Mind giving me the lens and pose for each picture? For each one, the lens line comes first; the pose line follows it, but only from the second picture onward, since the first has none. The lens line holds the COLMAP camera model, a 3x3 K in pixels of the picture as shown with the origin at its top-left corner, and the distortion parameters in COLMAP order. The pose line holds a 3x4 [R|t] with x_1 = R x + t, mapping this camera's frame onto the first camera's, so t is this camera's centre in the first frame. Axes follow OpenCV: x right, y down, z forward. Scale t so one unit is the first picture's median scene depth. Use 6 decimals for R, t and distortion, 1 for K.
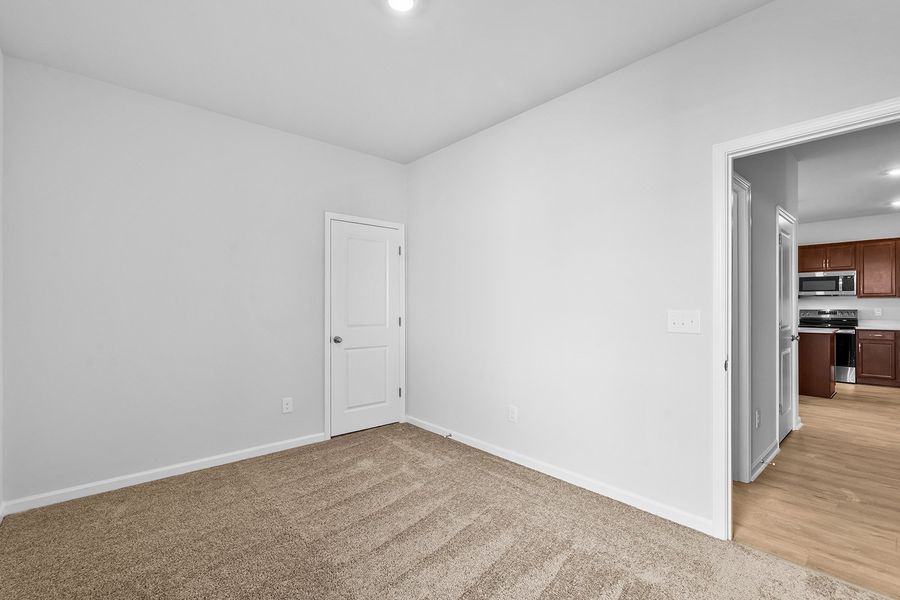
lens RADIAL K [[401.2, 0, 449.0], [0, 401.2, 302.4], [0, 0, 1]] dist [-0.005241, -0.000180]
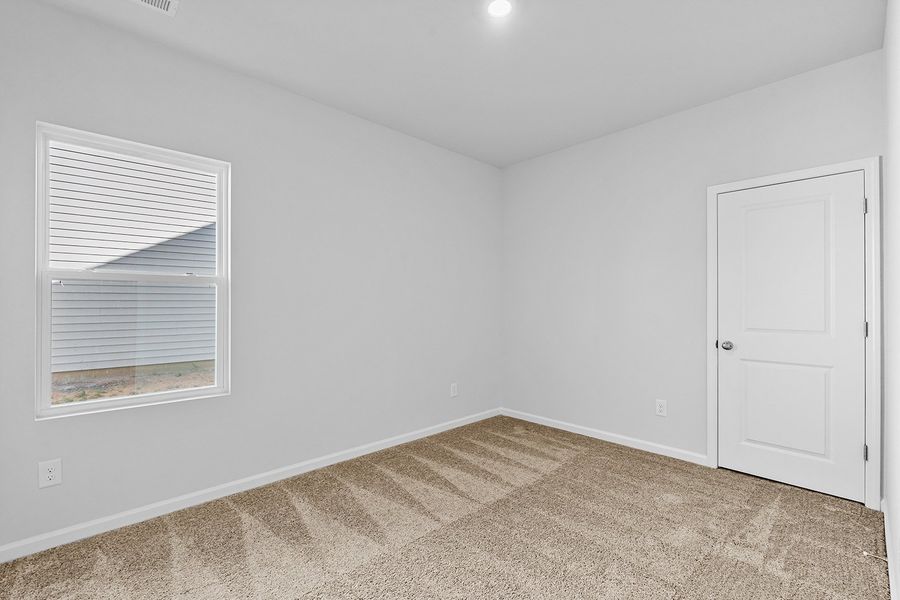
lens RADIAL K [[401.2, 0, 449.0], [0, 401.2, 302.4], [0, 0, 1]] dist [-0.005241, -0.000180]
pose [[0.033536, -0.002145, -0.999435, 0.484145], [0.008761, 0.999960, -0.001853, 0.005466], [0.999399, -0.008694, 0.033553, 0.439063]]
